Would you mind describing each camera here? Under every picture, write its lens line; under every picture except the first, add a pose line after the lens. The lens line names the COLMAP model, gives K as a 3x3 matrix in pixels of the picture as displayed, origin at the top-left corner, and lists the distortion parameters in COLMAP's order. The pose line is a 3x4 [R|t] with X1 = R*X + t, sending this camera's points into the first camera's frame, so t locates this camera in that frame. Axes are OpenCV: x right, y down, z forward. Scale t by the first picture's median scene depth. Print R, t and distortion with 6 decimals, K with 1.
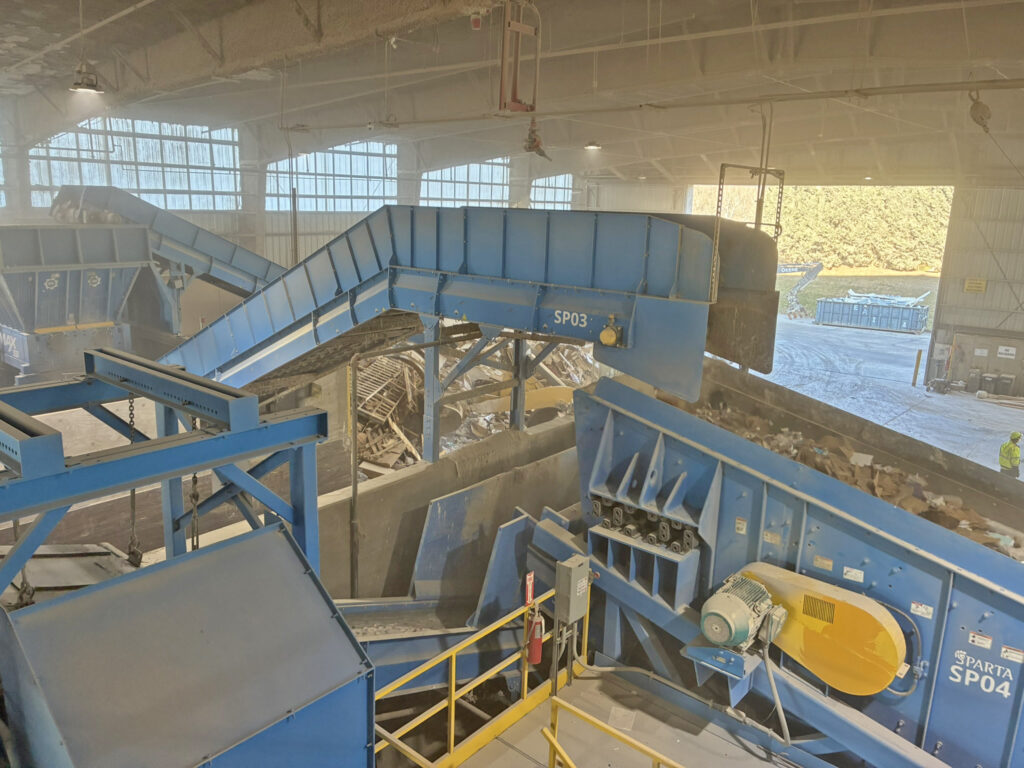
lens RADIAL K [[756.1, 0, 512.0], [0, 756.1, 384.0], [0, 0, 1]] dist [0.049920, -0.060226]
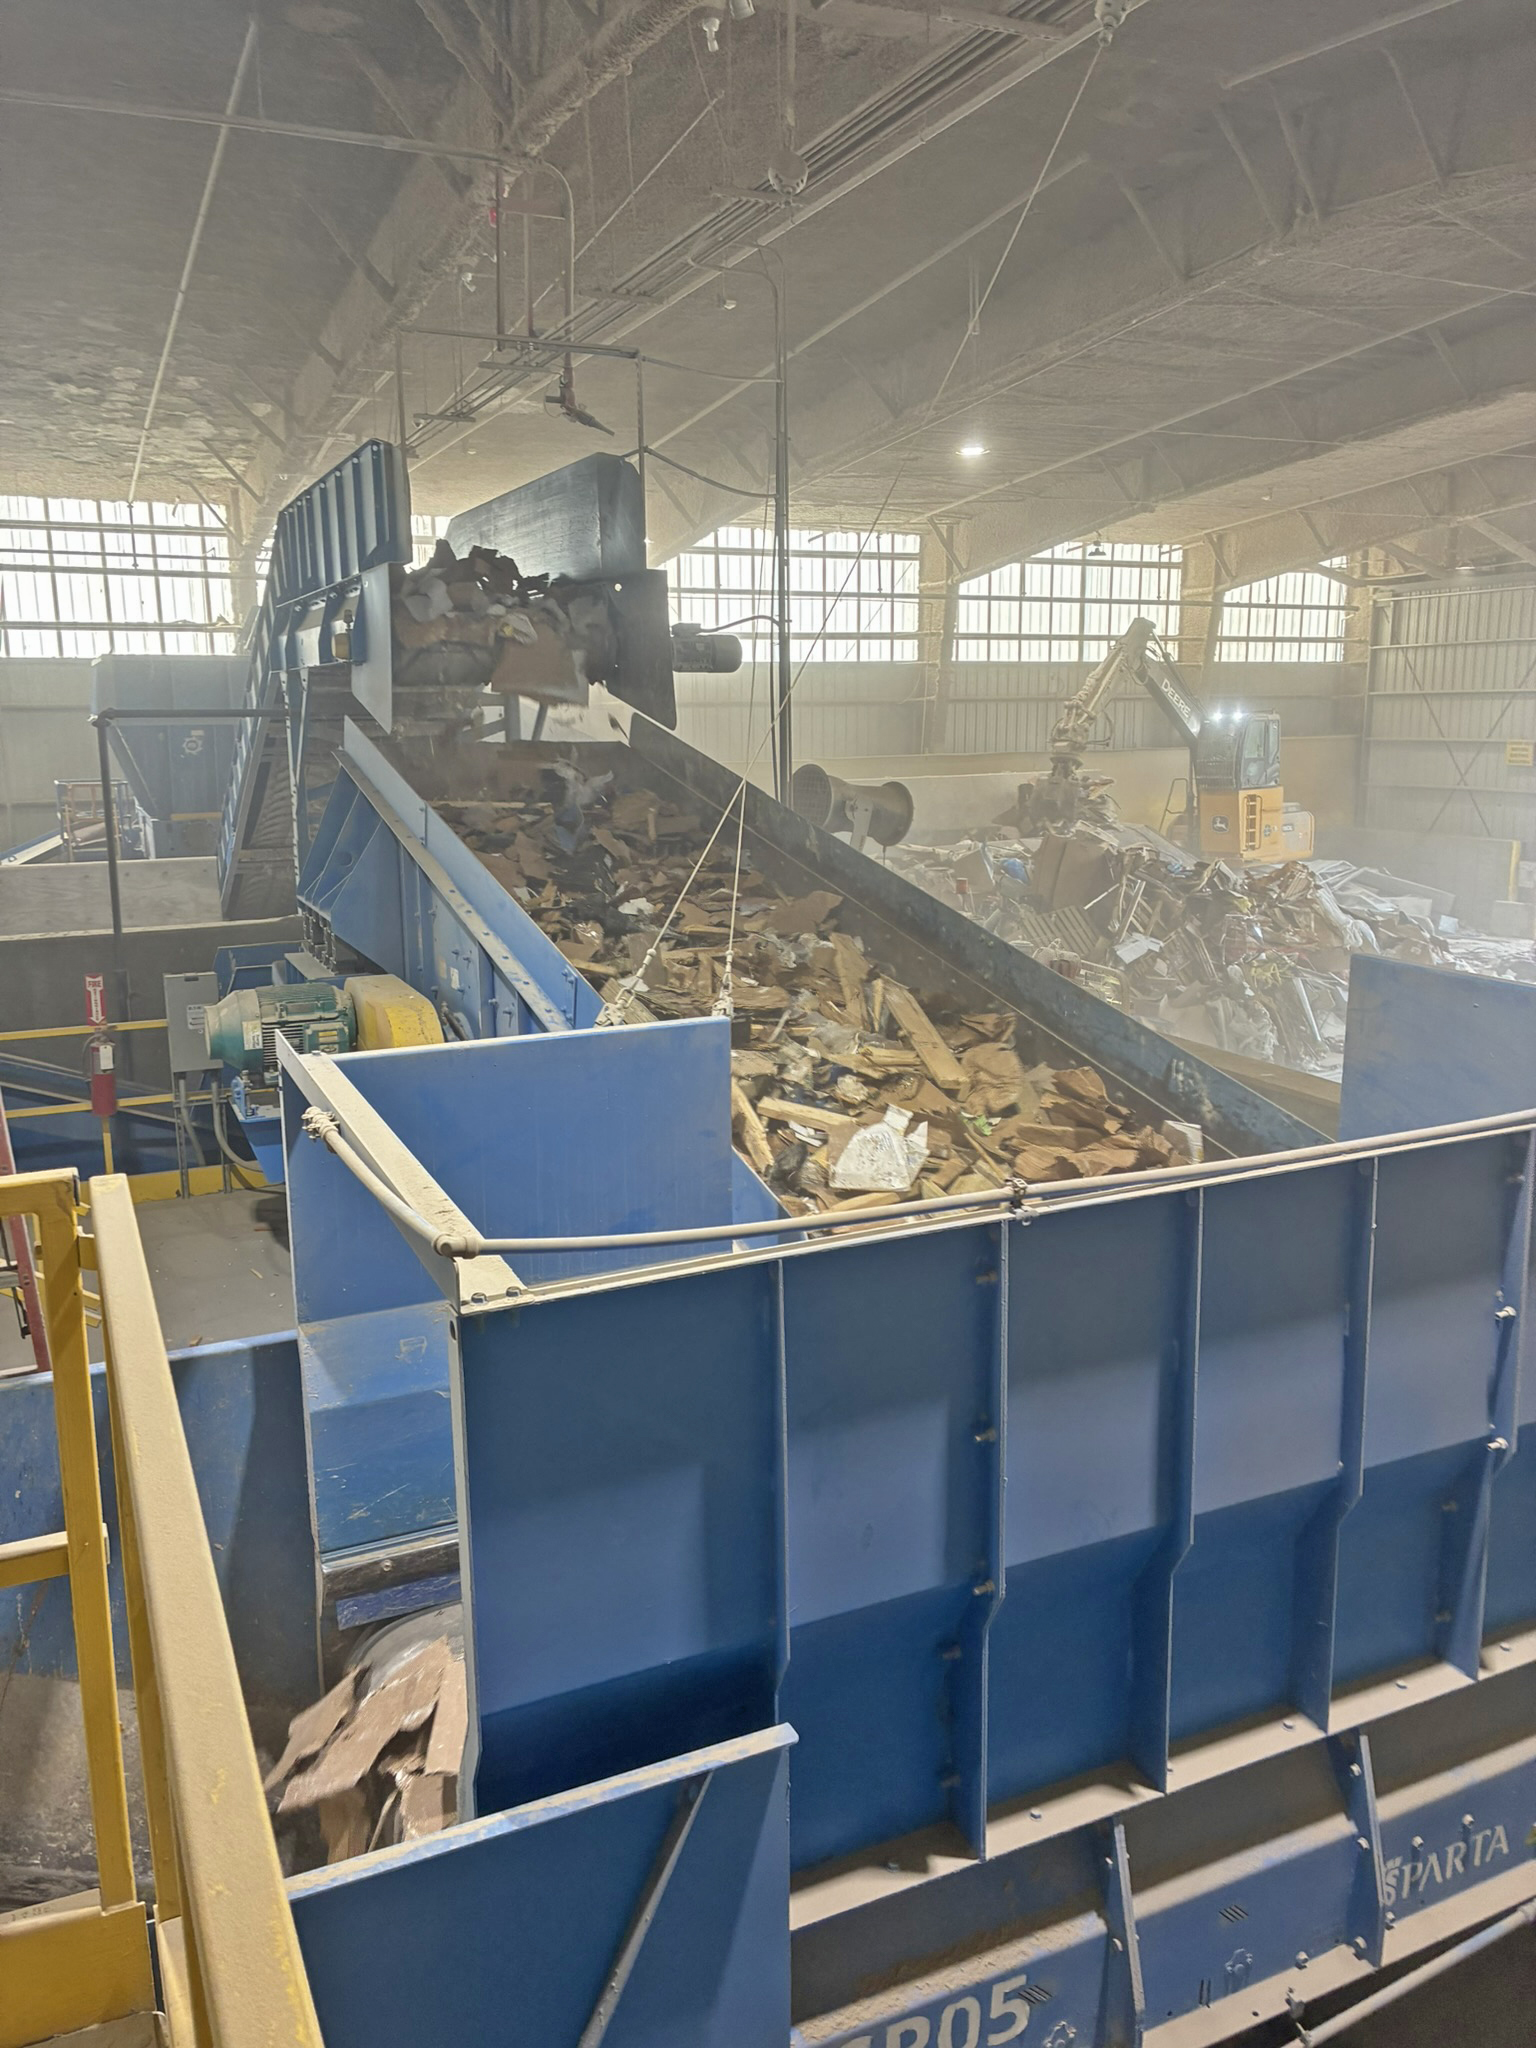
lens RADIAL K [[1512.2, 0, 768.0], [0, 1512.2, 1024.0], [0, 0, 1]] dist [0.049920, -0.060226]
pose [[0.910504, 0.049456, -0.410532, 0.225959], [-0.063431, 0.997776, -0.020481, 0.059124], [0.408606, 0.044689, 0.911616, 0.009800]]
